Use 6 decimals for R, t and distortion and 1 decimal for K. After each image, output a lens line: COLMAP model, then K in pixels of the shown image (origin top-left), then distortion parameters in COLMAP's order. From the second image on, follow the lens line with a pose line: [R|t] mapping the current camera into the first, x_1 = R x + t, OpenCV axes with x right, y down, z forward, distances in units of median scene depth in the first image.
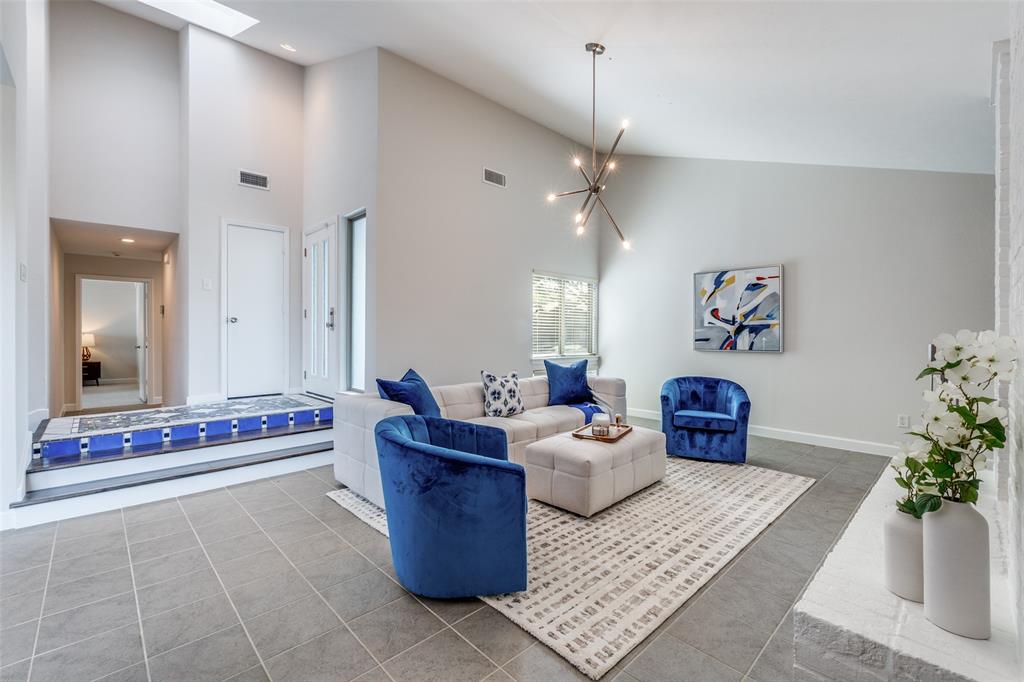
lens RADIAL K [[452.1, 0, 506.8], [0, 452.1, 339.1], [0, 0, 1]] dist [0.000015, -0.000067]
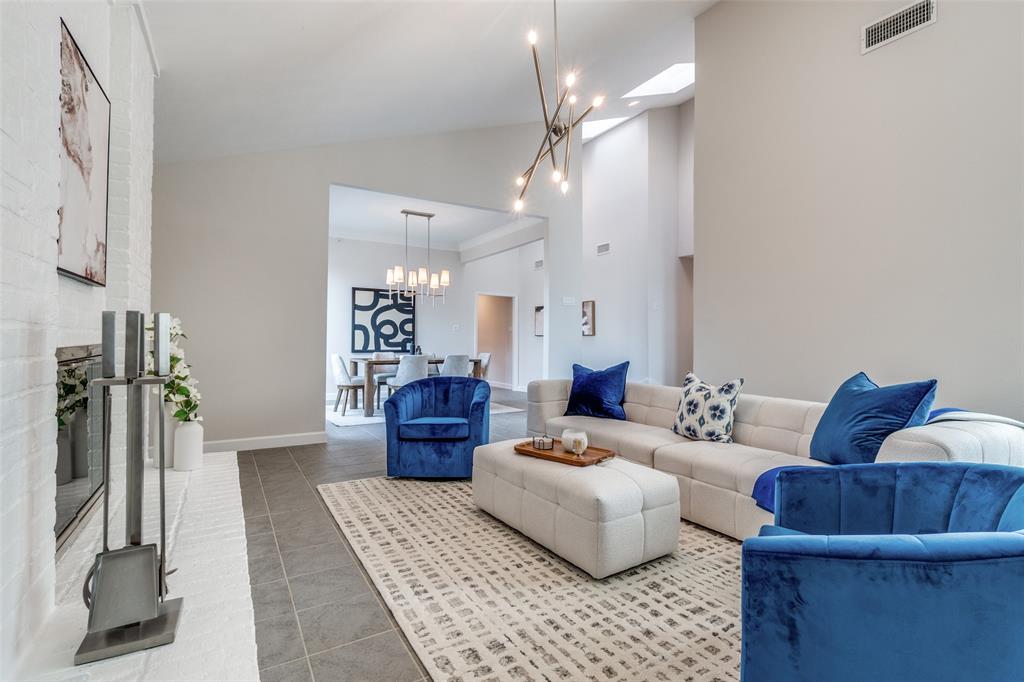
lens RADIAL K [[471.5, 0, 497.6], [0, 471.5, 342.8], [0, 0, 1]] dist [0.000289, 0.000142]
pose [[-0.240569, 0.005582, -0.970616, 1.197479], [-0.013145, 0.999873, 0.009008, 0.023465], [0.970543, 0.014926, -0.240465, 1.310612]]
